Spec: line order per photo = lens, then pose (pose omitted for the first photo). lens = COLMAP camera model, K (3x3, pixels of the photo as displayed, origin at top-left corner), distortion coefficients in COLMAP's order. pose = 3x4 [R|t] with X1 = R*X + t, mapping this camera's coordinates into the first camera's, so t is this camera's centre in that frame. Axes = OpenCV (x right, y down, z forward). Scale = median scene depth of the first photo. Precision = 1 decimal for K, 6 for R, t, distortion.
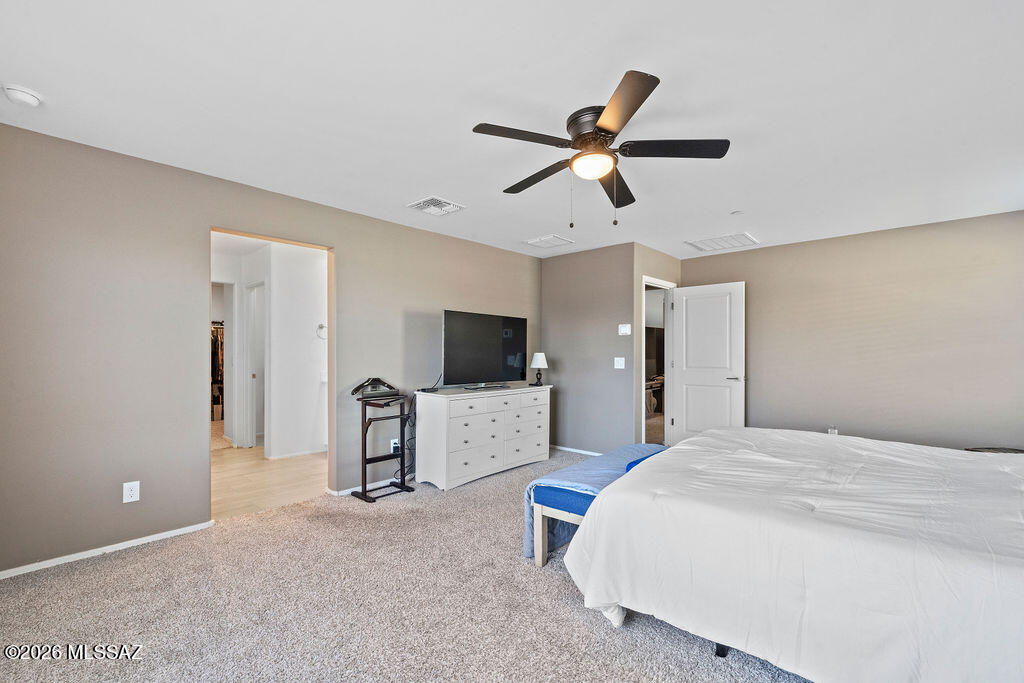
lens RADIAL K [[433.0, 0, 508.0], [0, 433.0, 347.8], [0, 0, 1]] dist [-0.000153, 0.000096]
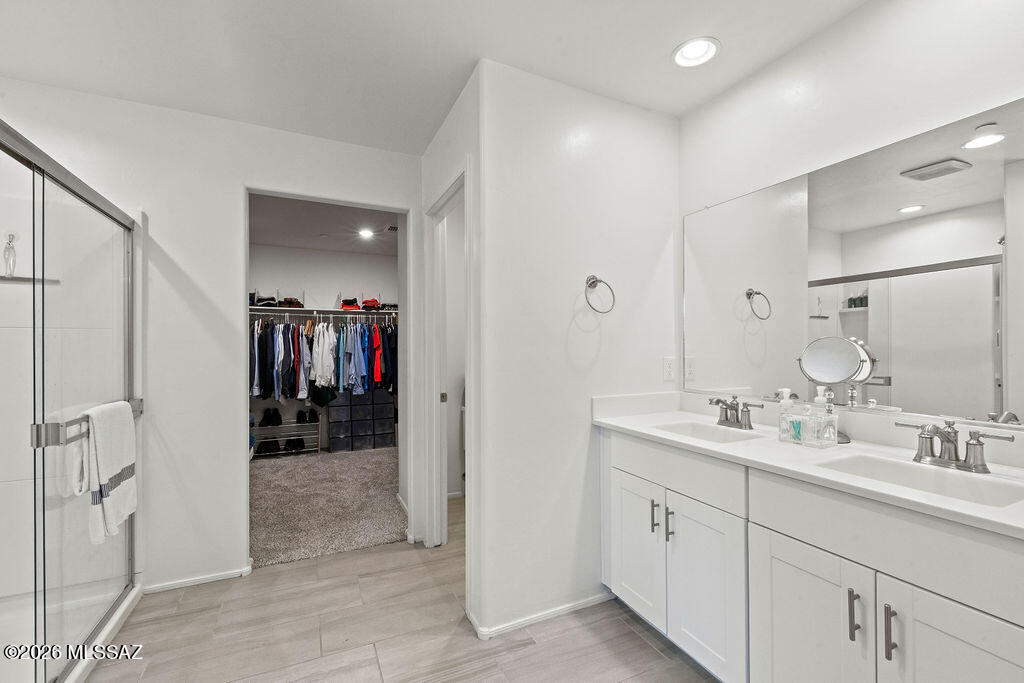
lens RADIAL K [[433.0, 0, 508.0], [0, 433.0, 347.8], [0, 0, 1]] dist [-0.000153, 0.000096]
pose [[0.924471, 0.004287, -0.381229, -0.335451], [0.003646, 0.999792, 0.020082, 0.000299], [0.381235, -0.019955, 0.924263, 0.580452]]
